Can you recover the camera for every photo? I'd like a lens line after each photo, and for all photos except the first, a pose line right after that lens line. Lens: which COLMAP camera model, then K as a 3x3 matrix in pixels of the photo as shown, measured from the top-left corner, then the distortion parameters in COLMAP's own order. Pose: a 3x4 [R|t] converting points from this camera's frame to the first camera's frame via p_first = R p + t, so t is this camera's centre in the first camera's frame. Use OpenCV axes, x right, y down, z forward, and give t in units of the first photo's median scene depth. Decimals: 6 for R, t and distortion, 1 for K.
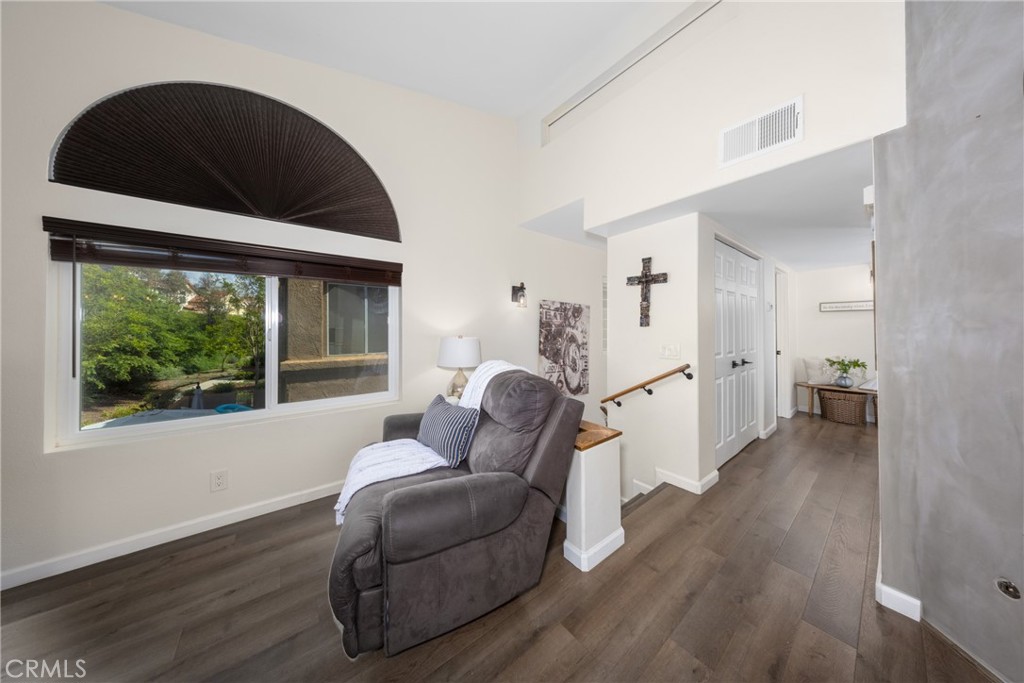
lens RADIAL K [[296.4, 0, 520.2], [0, 296.4, 331.7], [0, 0, 1]] dist [-0.005451, -0.000411]
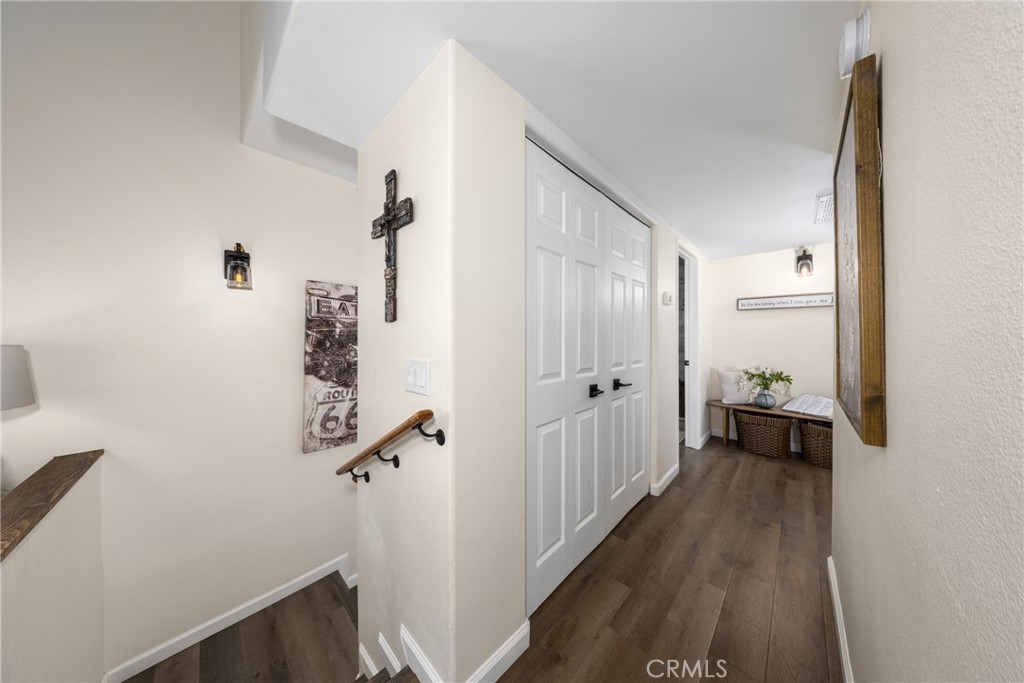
lens RADIAL K [[296.4, 0, 506.6], [0, 296.4, 339.6], [0, 0, 1]] dist [-0.005451, -0.000411]
pose [[0.992970, -0.002685, 0.118339, 0.377115], [0.001842, 0.999972, 0.007235, 0.006092], [-0.118355, -0.006967, 0.992947, 0.349315]]
